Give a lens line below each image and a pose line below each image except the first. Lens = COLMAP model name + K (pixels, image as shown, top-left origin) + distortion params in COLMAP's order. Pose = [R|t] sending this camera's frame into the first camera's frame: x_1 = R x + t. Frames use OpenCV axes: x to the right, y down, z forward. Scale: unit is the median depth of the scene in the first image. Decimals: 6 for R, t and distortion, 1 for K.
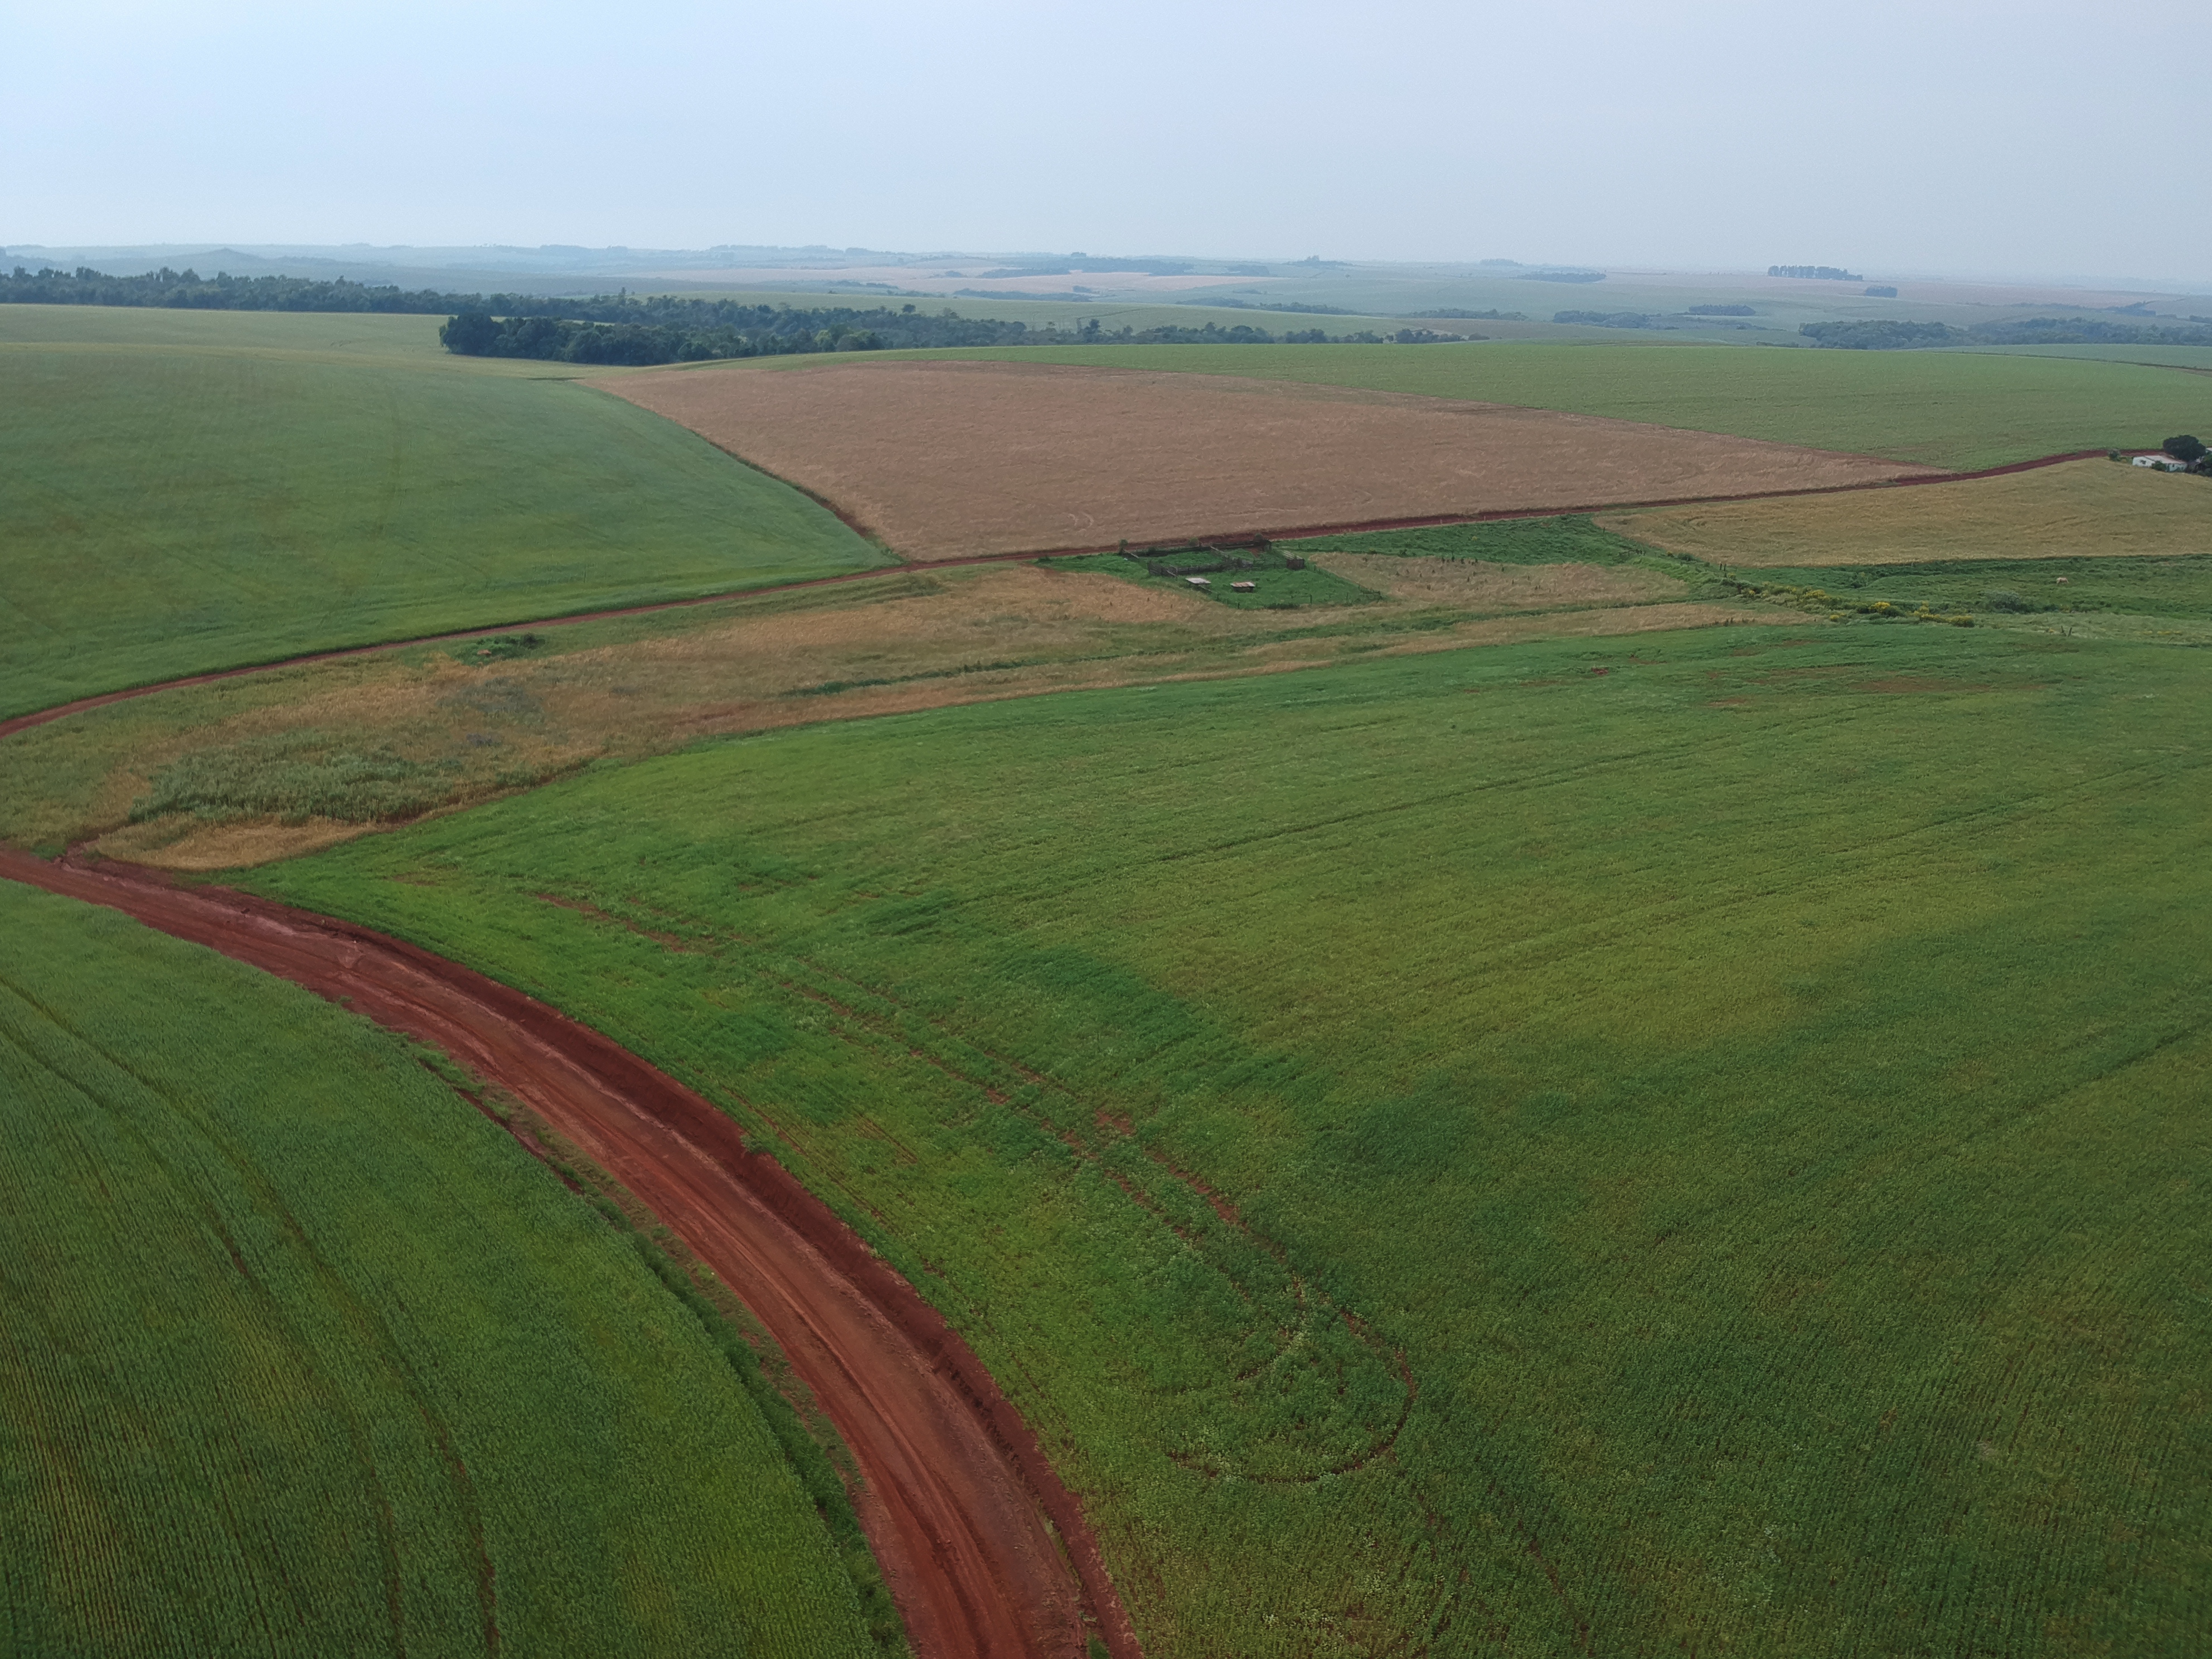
lens RADIAL K [[1664.2, 0, 1113.0], [0, 1664.2, 826.1], [0, 0, 1]] dist [0.072453, -0.145607]
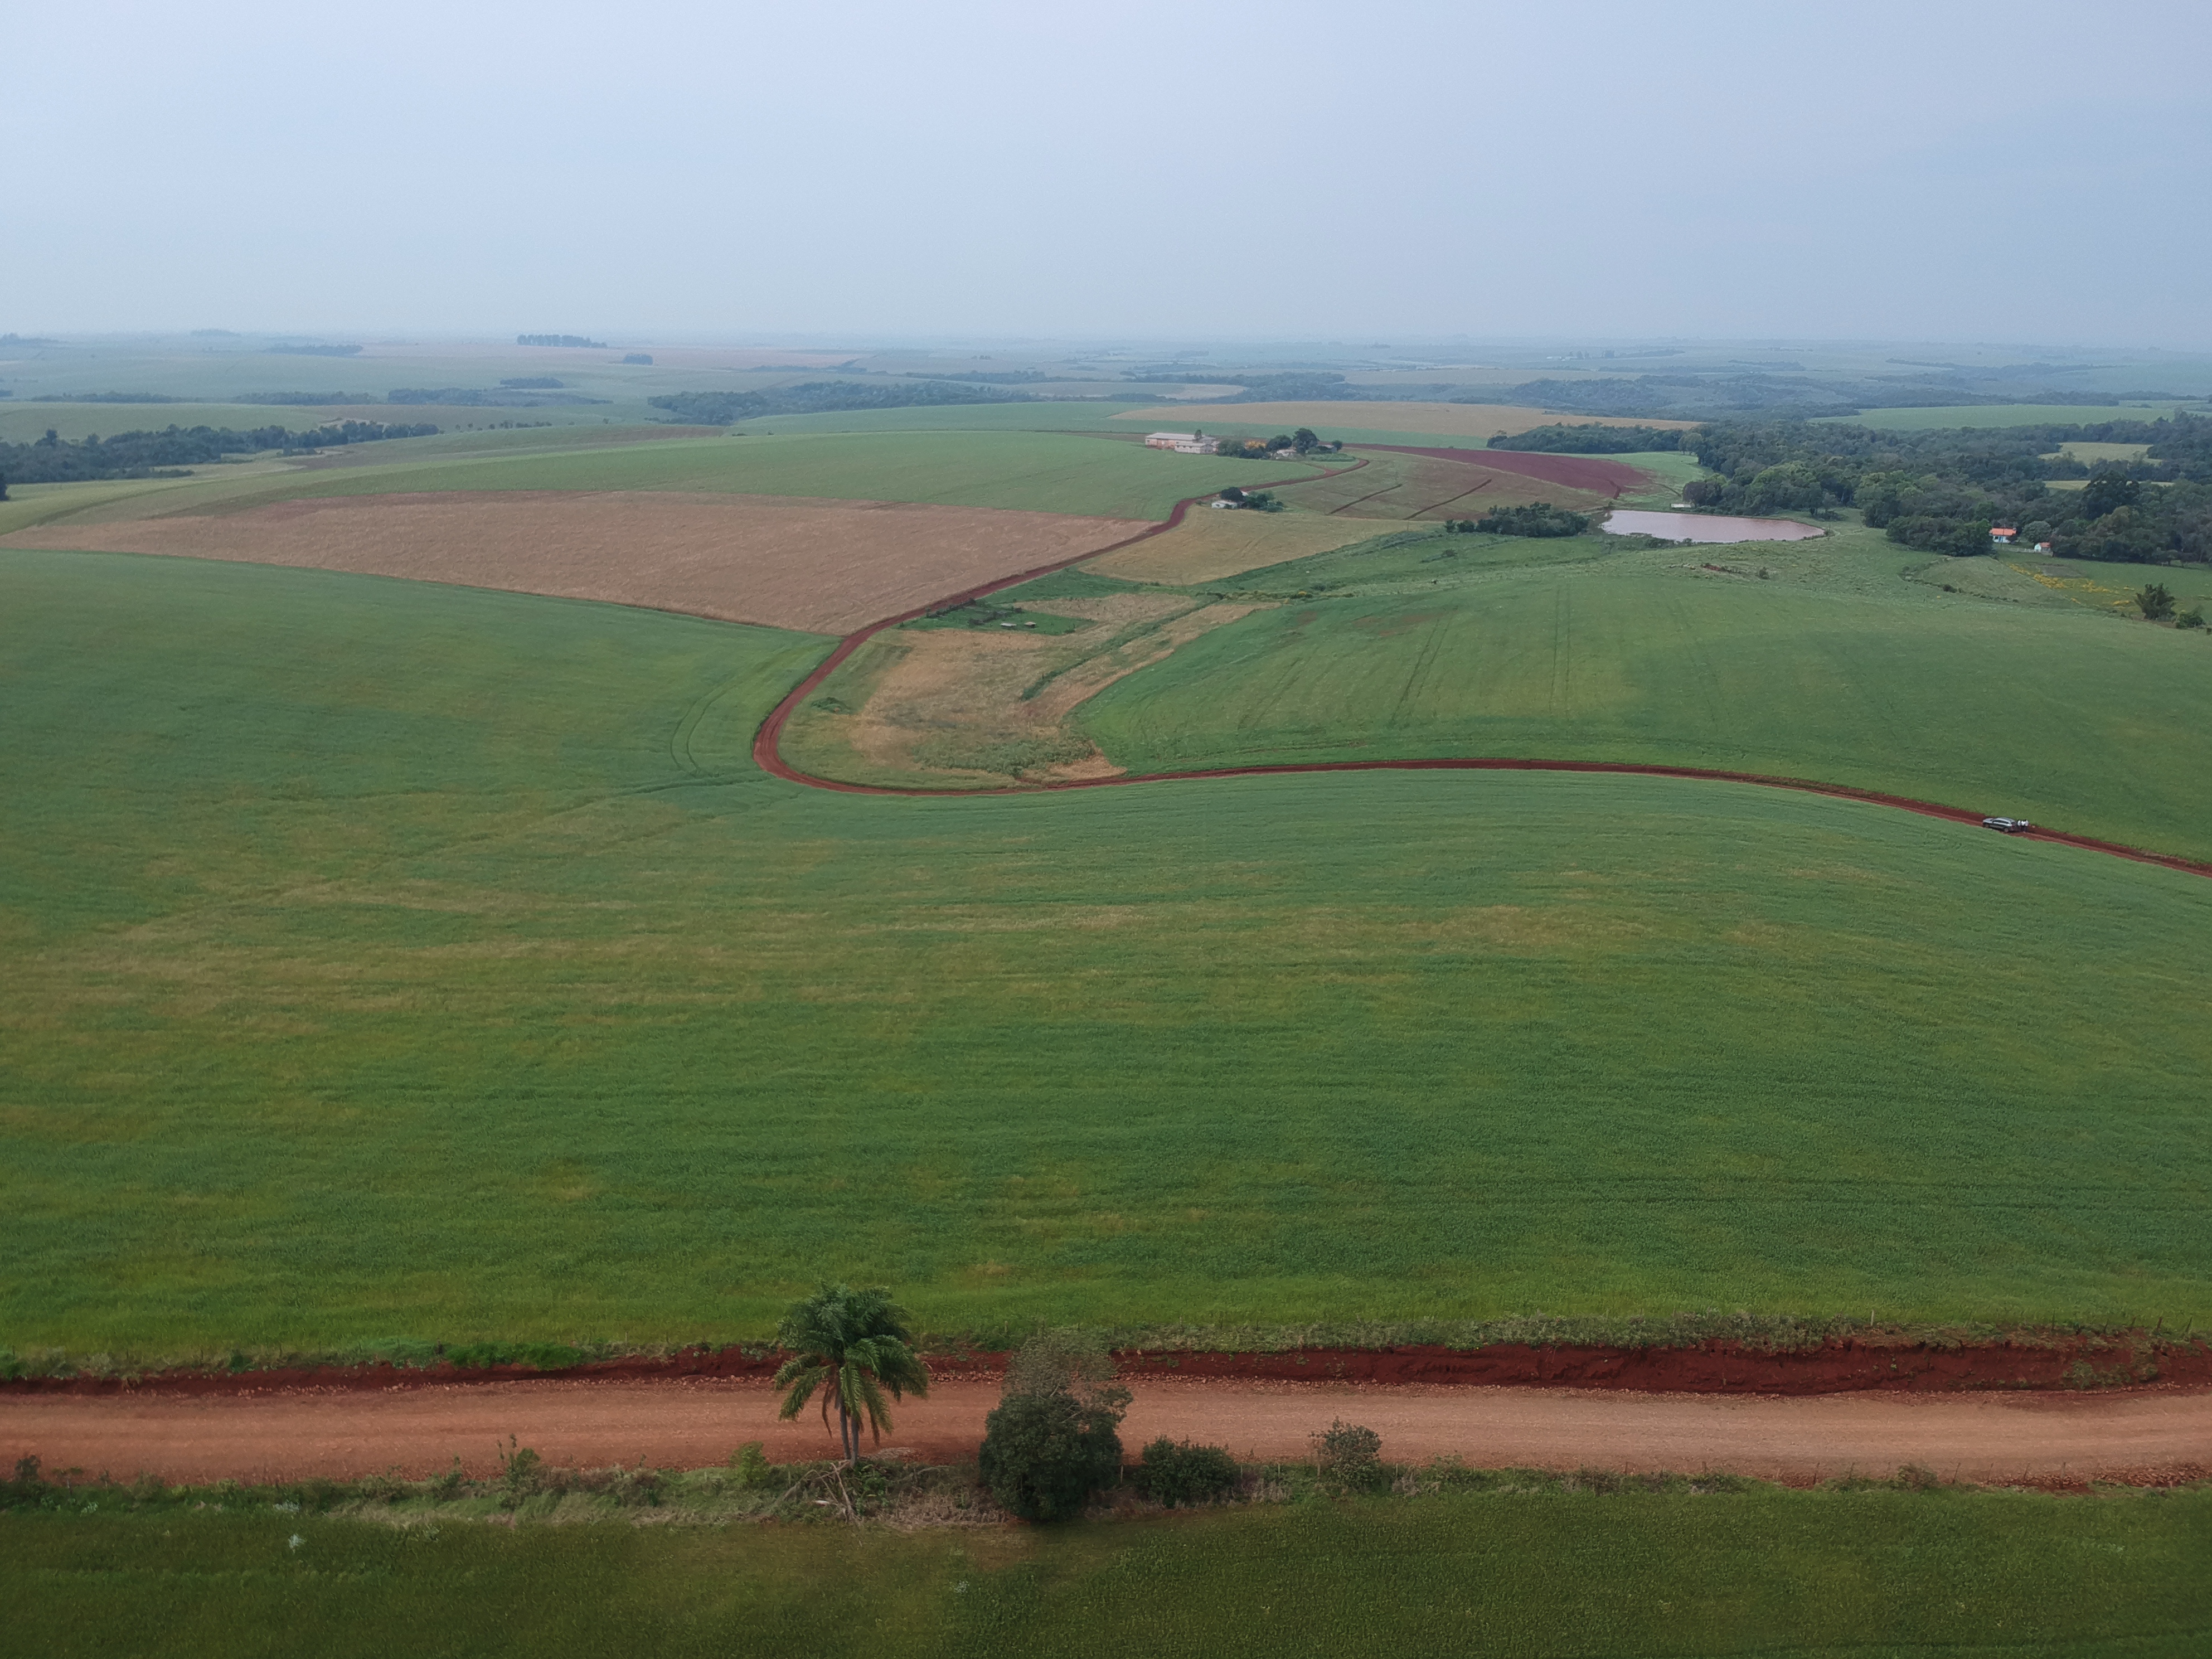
lens RADIAL K [[1664.2, 0, 1112.7], [0, 1664.2, 824.7], [0, 0, 1]] dist [0.072453, -0.145607]
pose [[0.745593, -0.200278, 0.635595, -0.796143], [0.220395, 0.974207, 0.048438, -0.007222], [-0.628902, 0.103967, 0.770502, -0.274439]]
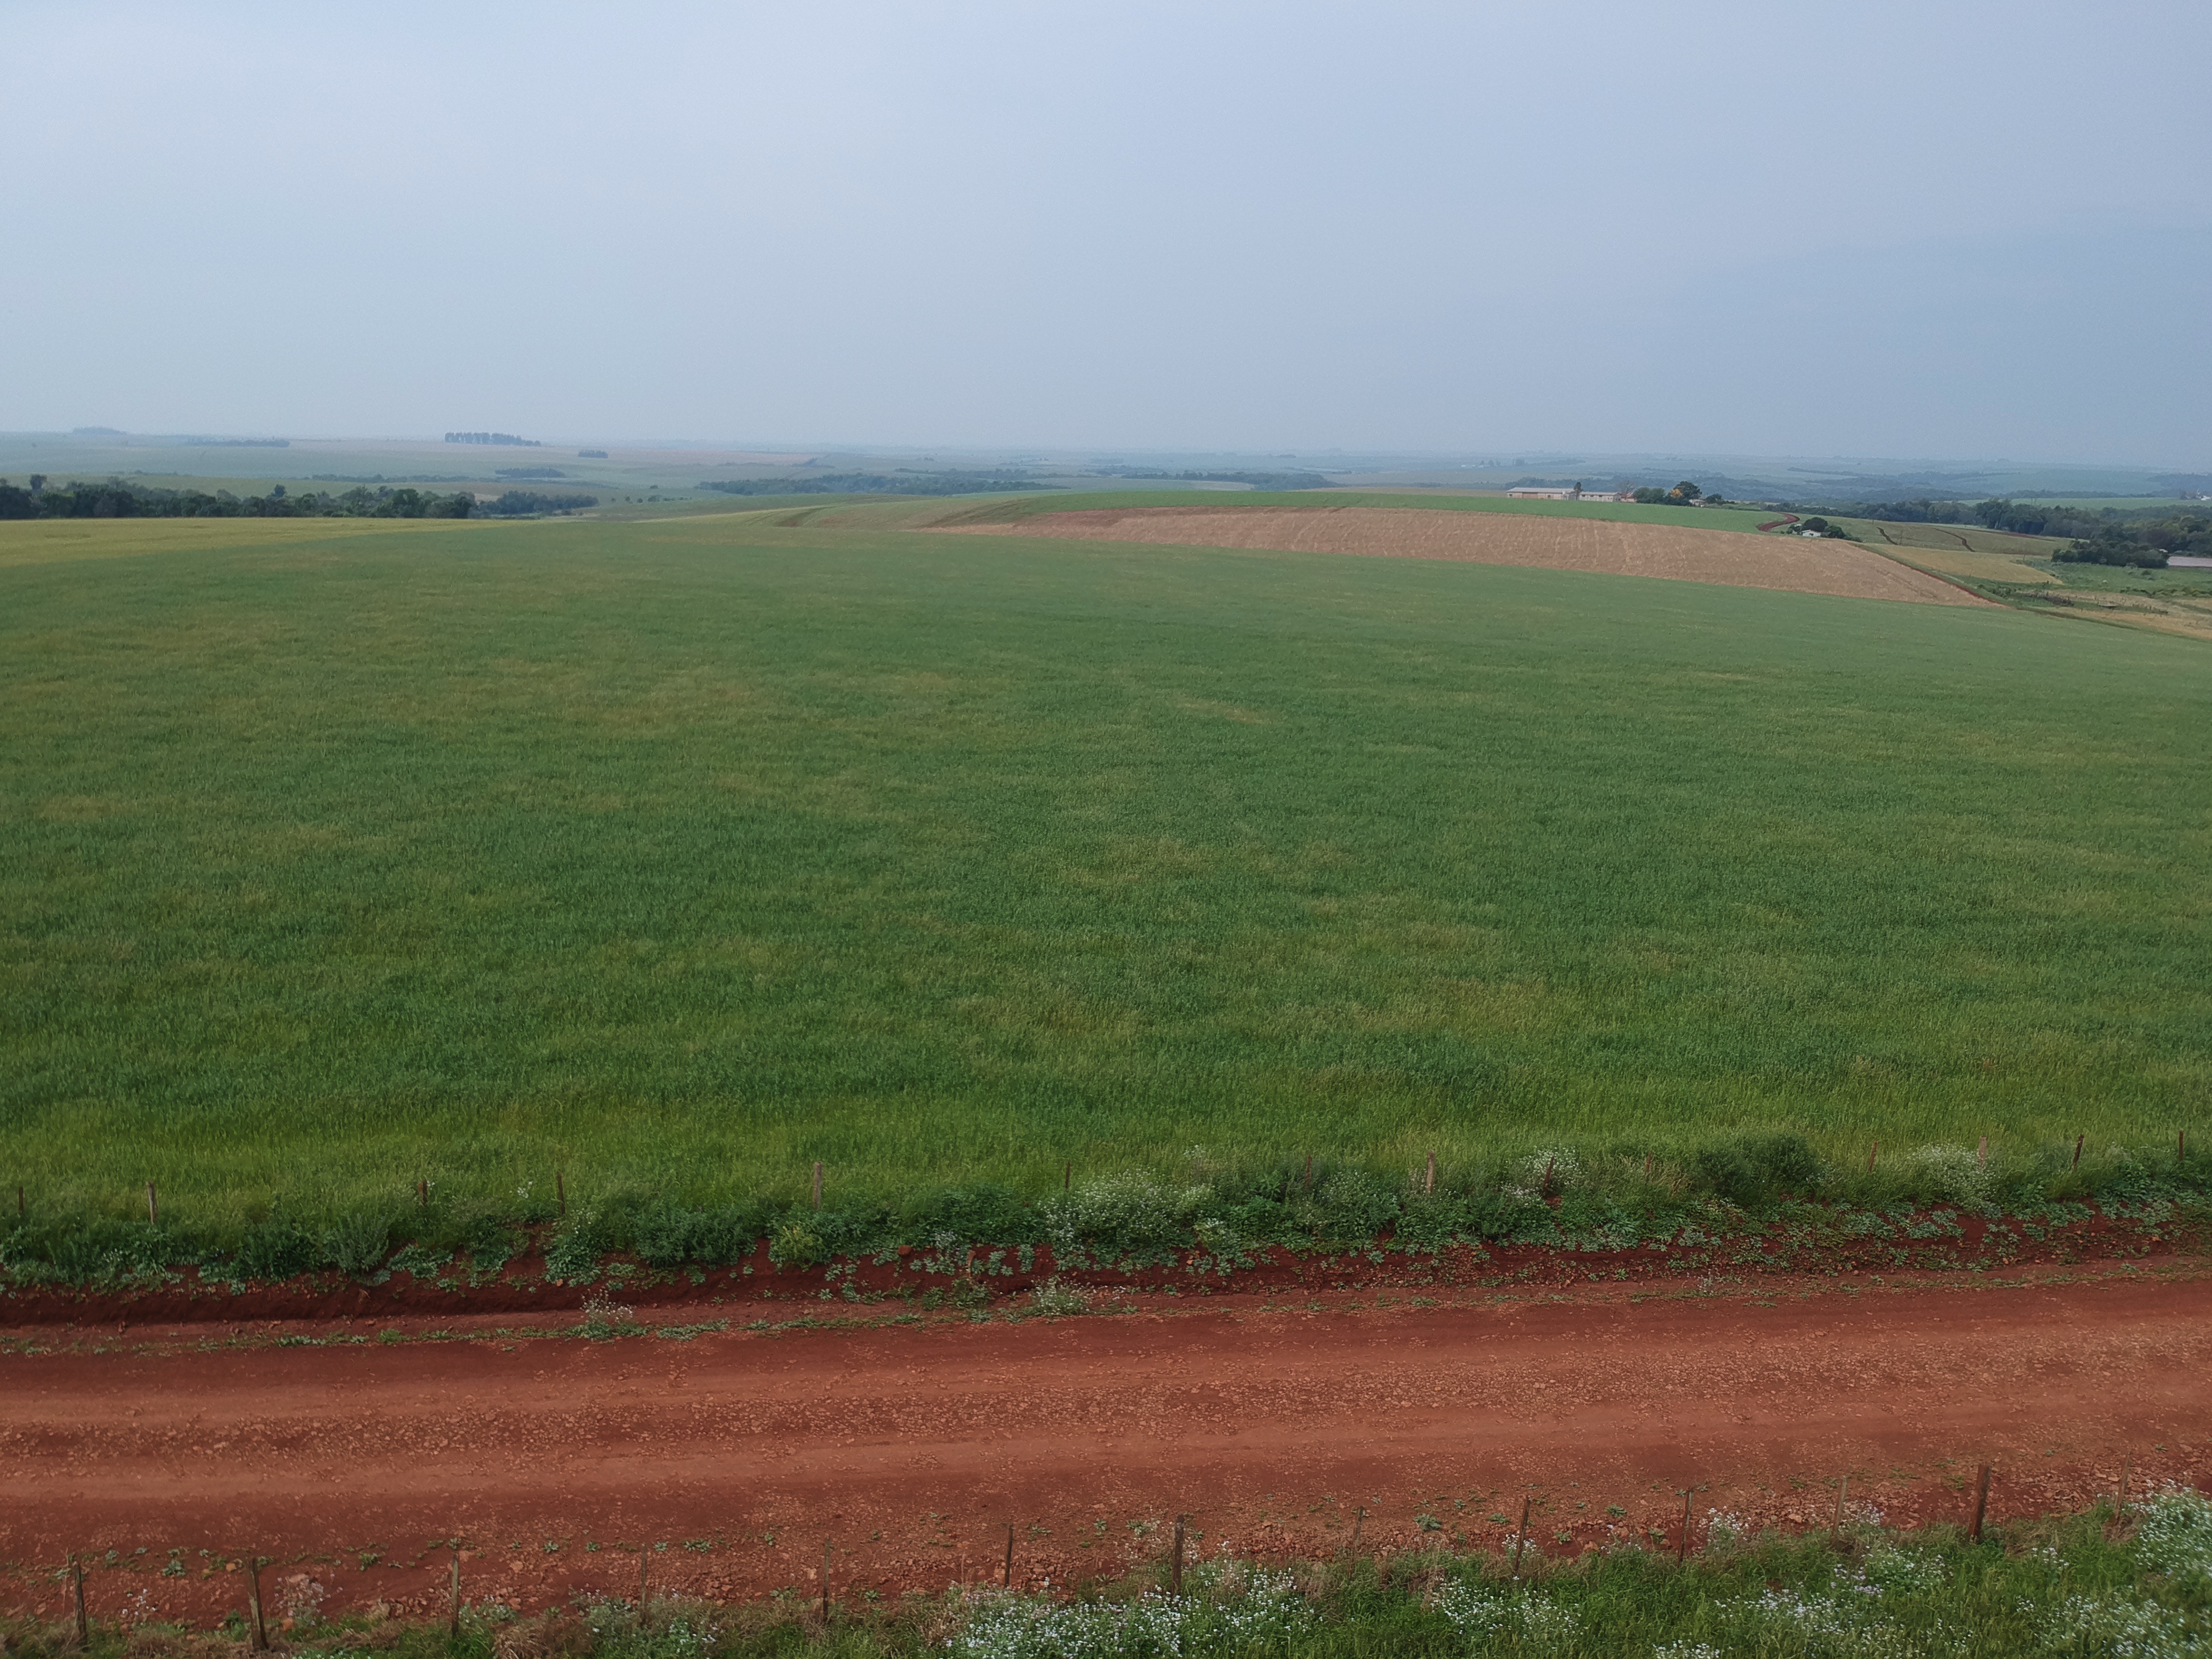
lens RADIAL K [[1664.2, 0, 1079.9], [0, 1664.2, 824.5], [0, 0, 1]] dist [0.072453, -0.145607]
pose [[0.685323, -0.165787, 0.709118, -1.422508], [0.231734, 0.972773, 0.003469, -0.147193], [-0.690386, 0.161949, 0.705082, 0.493061]]
